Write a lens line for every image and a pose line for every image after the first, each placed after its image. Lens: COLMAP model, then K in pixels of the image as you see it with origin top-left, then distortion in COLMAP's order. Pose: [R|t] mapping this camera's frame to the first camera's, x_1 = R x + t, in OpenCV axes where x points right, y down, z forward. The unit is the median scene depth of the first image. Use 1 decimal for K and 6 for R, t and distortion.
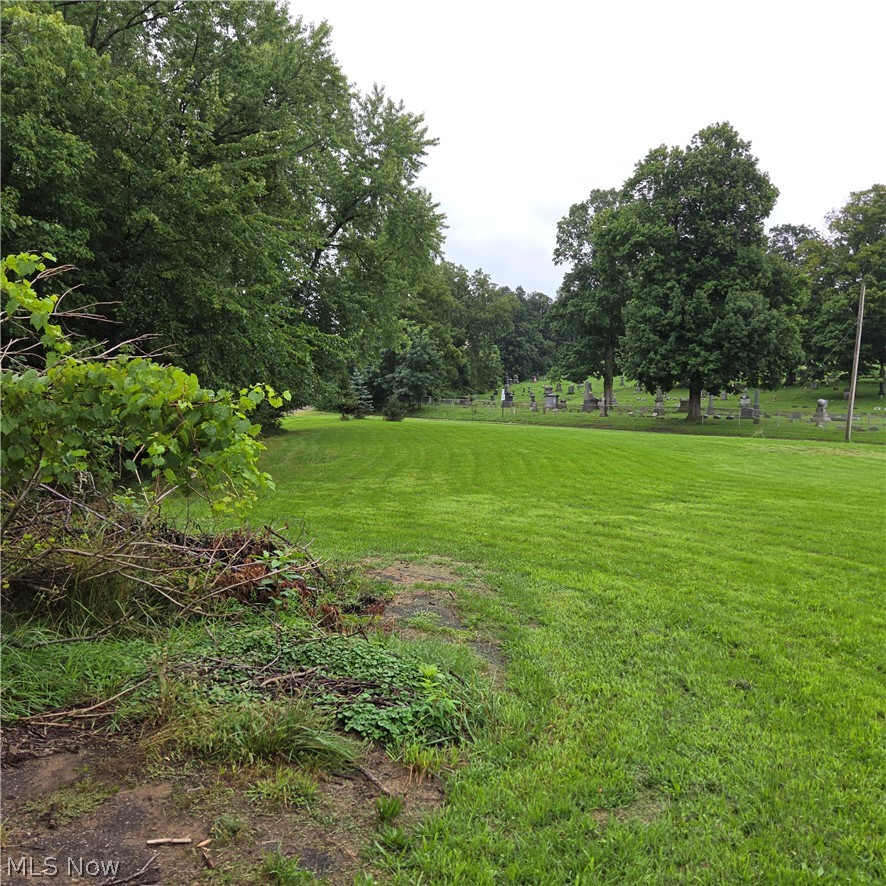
lens RADIAL K [[787.9, 0, 448.0], [0, 787.9, 439.9], [0, 0, 1]] dist [0.091236, -0.080124]
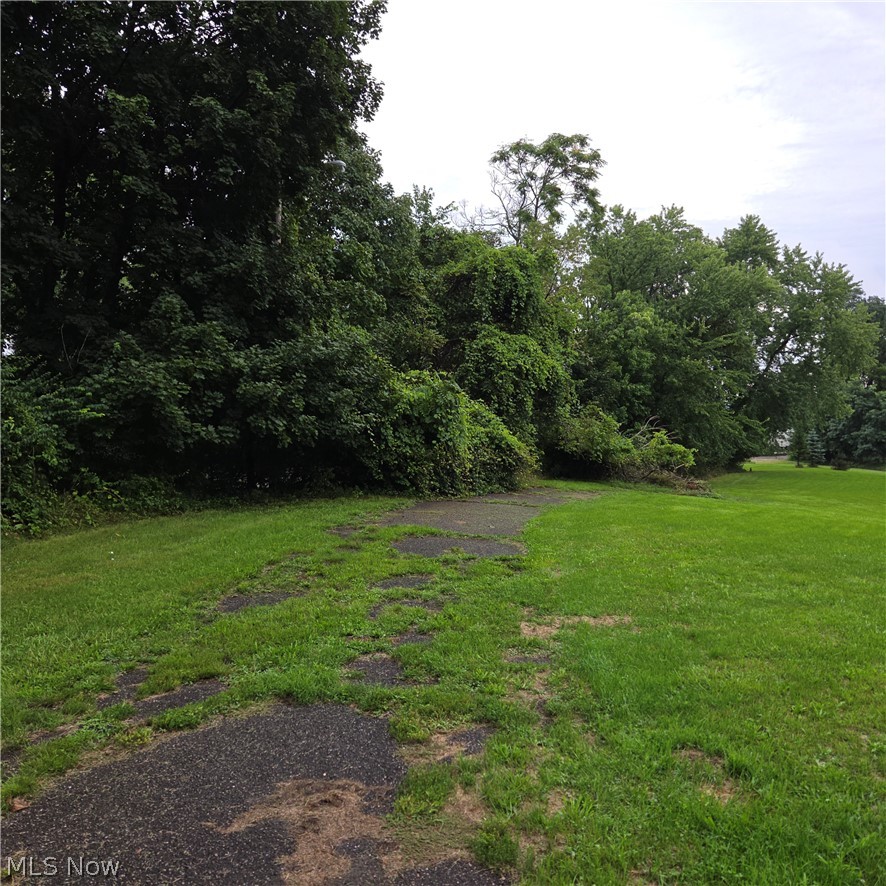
lens RADIAL K [[787.9, 0, 457.5], [0, 787.9, 448.4], [0, 0, 1]] dist [0.091236, -0.080124]
pose [[0.828730, 0.041557, -0.558104, 0.145892], [-0.068317, 0.997293, -0.027184, 0.019603], [0.555464, 0.060656, 0.829326, -0.446863]]
